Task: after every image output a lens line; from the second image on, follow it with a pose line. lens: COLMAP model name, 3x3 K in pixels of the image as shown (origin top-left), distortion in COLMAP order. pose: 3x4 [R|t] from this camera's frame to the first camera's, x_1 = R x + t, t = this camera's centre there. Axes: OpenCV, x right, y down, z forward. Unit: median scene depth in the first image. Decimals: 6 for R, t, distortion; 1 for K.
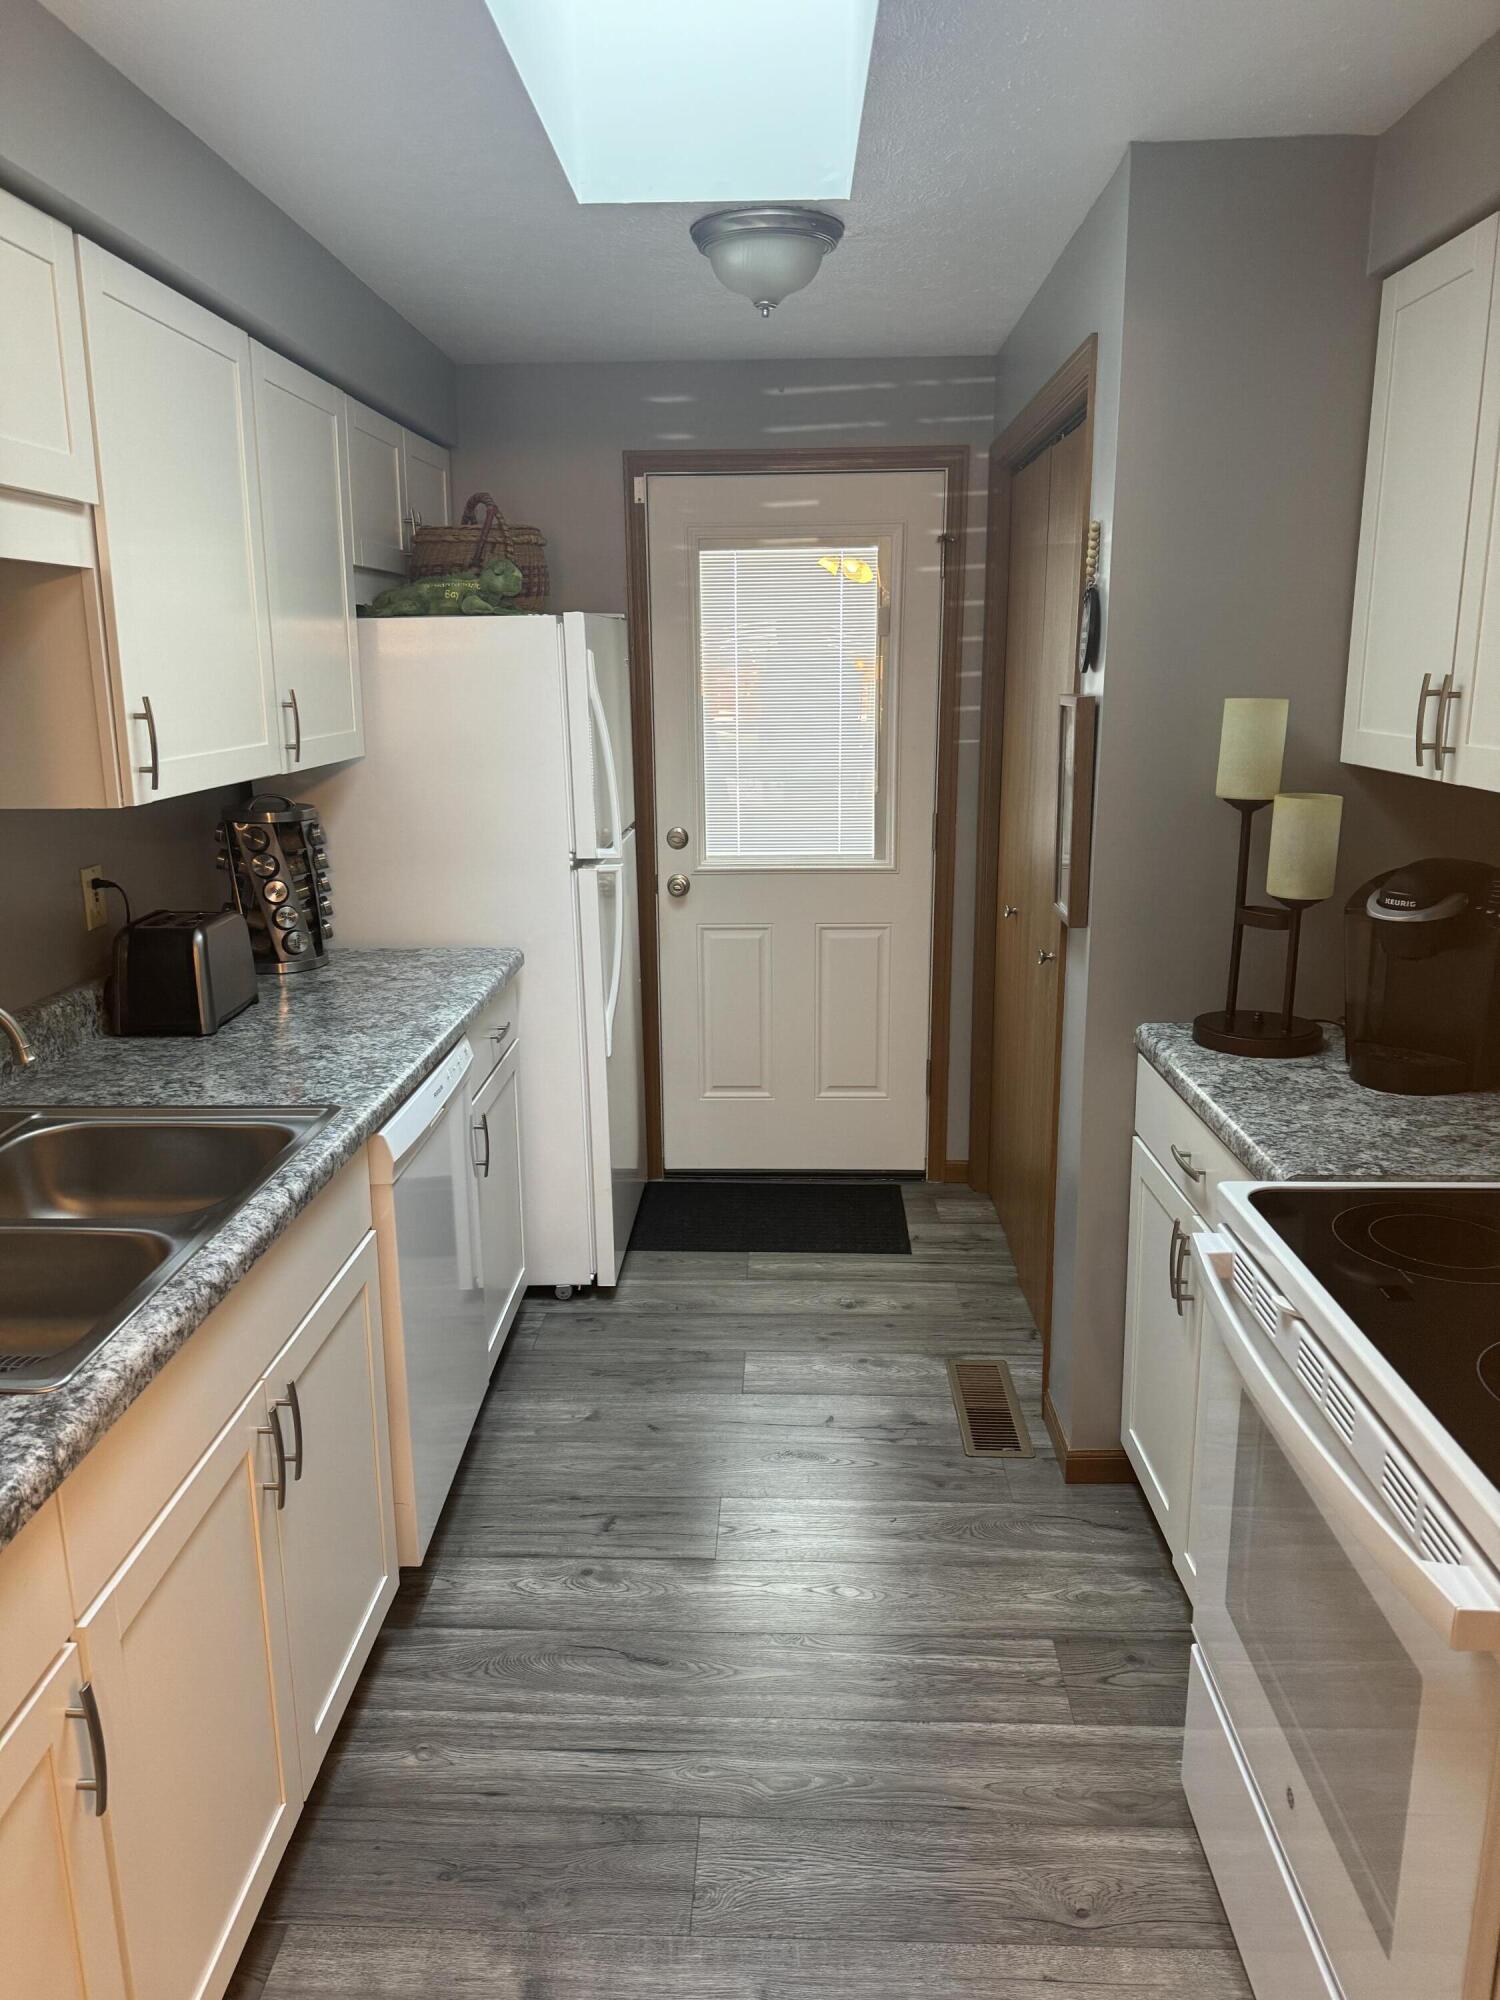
lens RADIAL K [[1402.9, 0, 754.3], [0, 1402.9, 997.6], [0, 0, 1]] dist [0.076414, -0.085119]
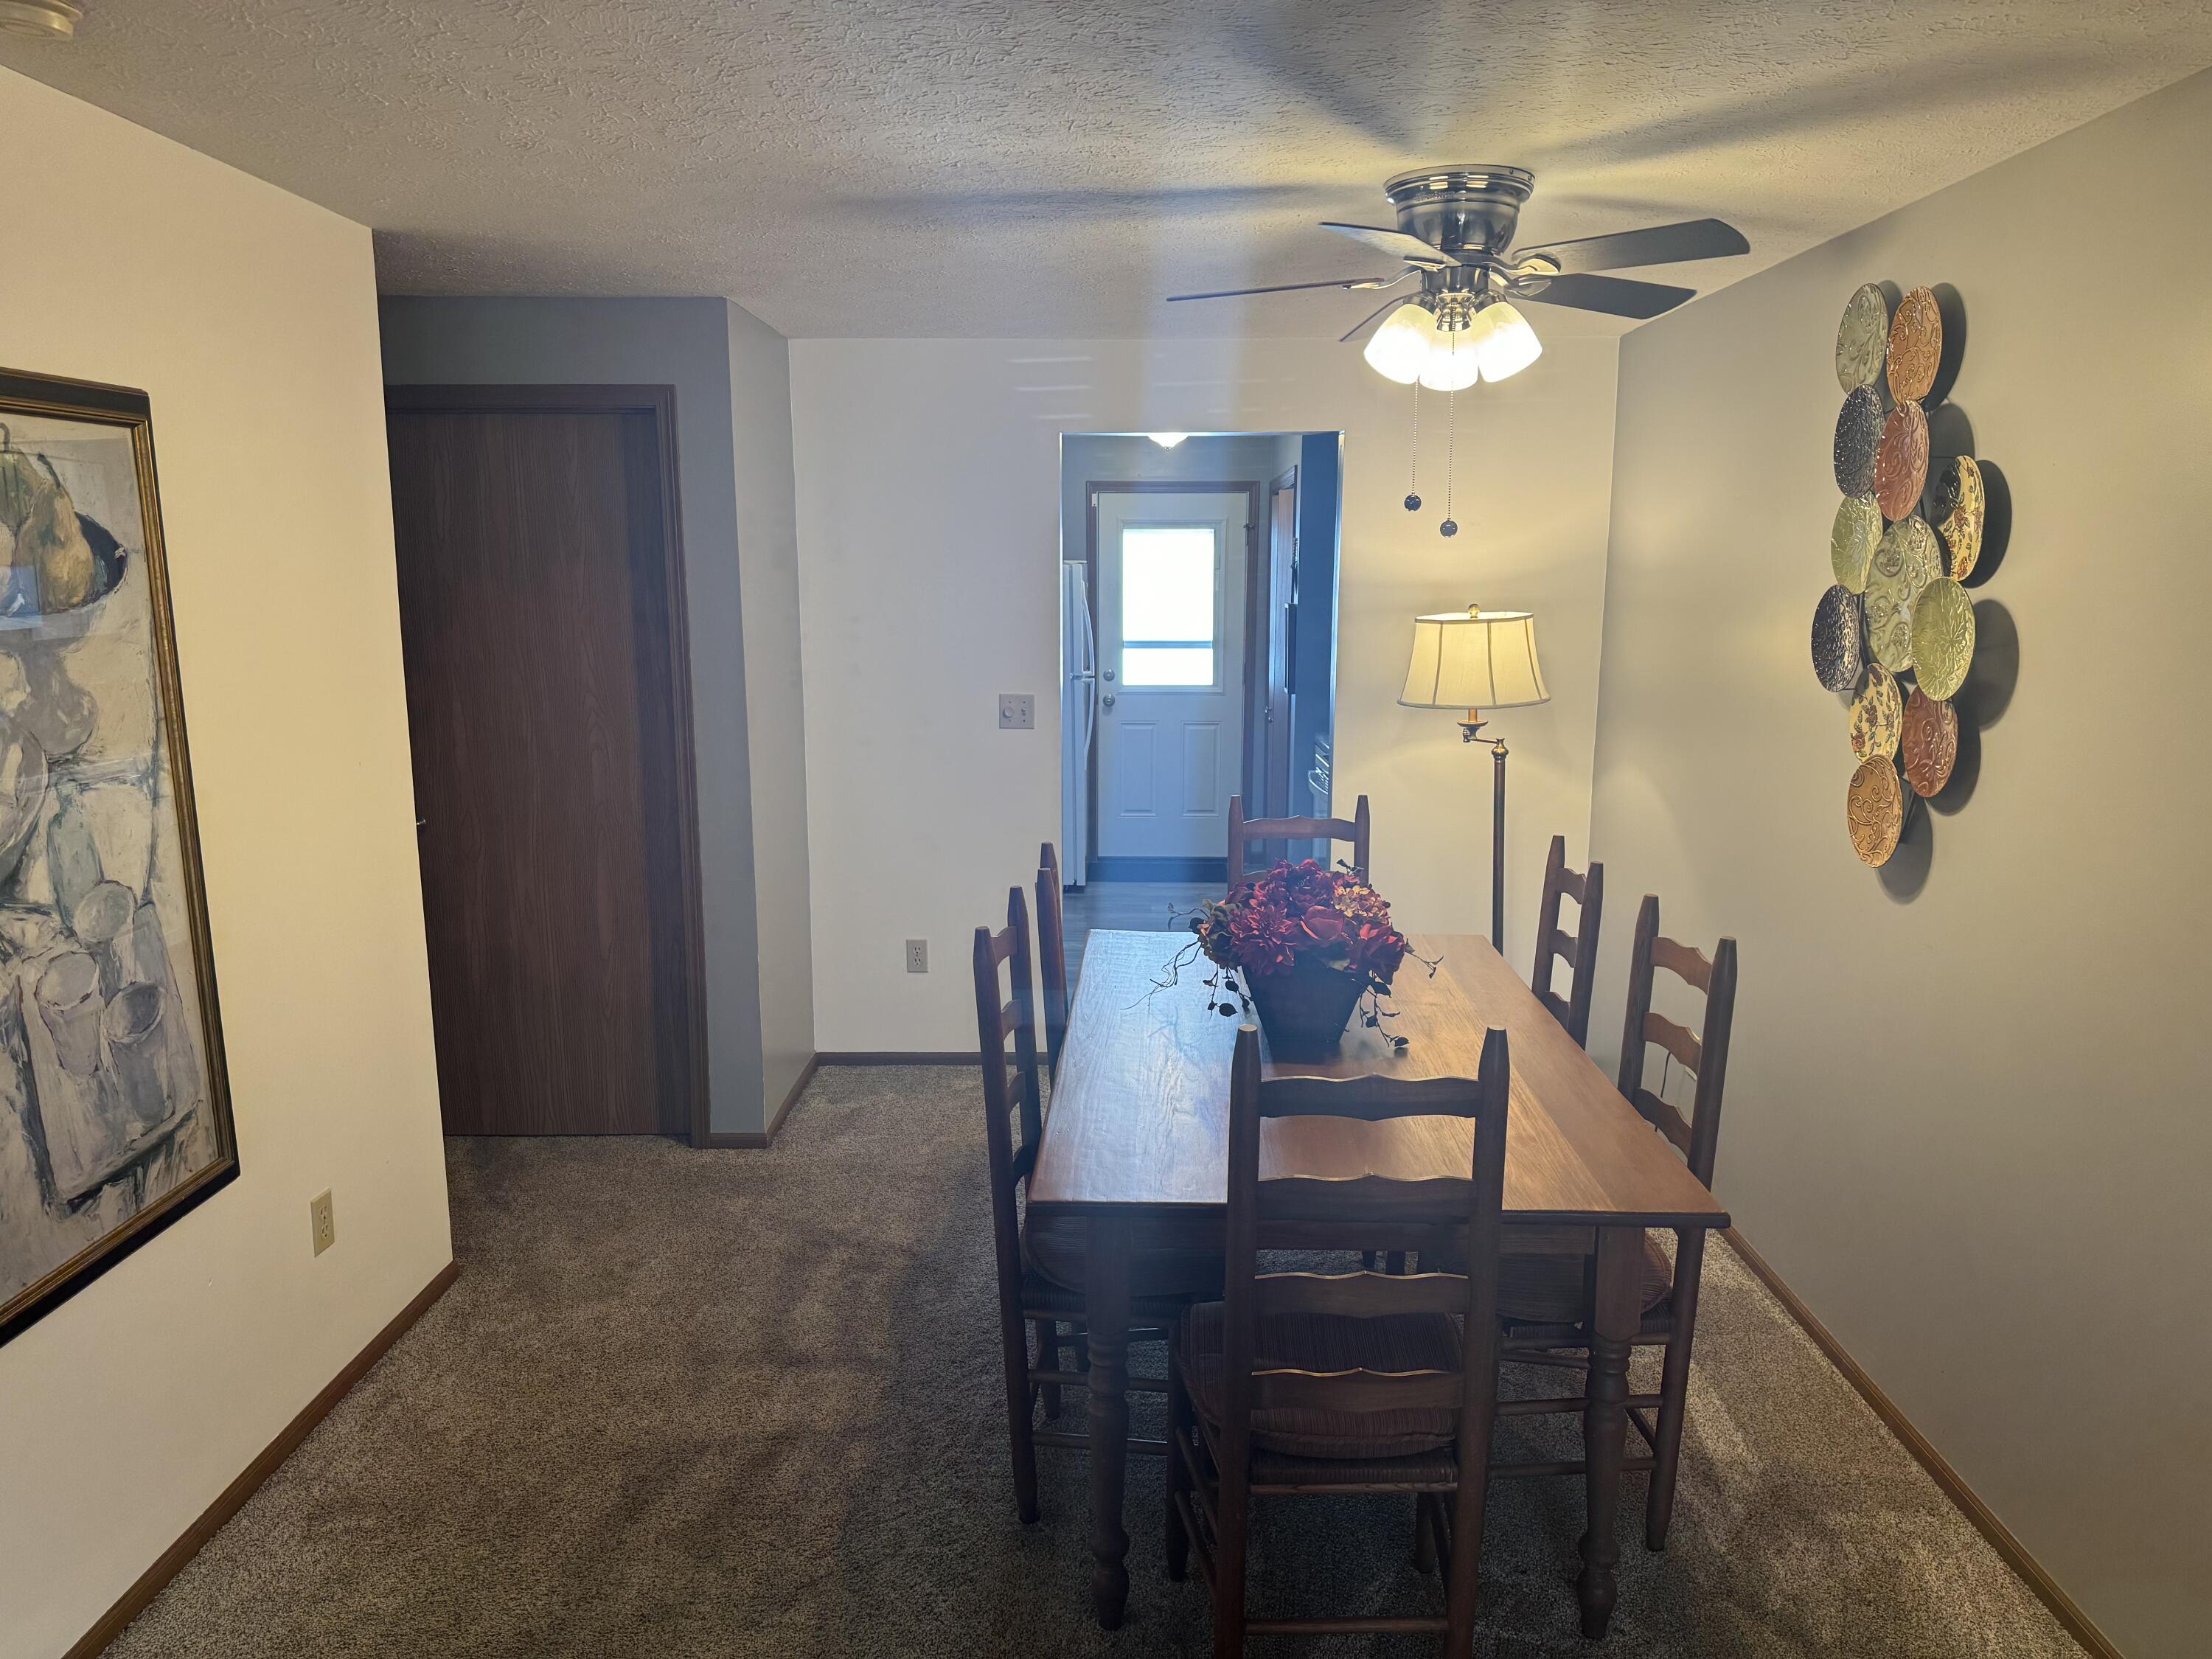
lens RADIAL K [[1551.7, 0, 1121.6], [0, 1551.7, 840.6], [0, 0, 1]] dist [0.076414, -0.085119]
pose [[0.999613, 0.008355, 0.026550, -0.148924], [-0.006581, 0.997784, -0.066210, 0.406465], [-0.027044, 0.066010, 0.997452, -1.773102]]
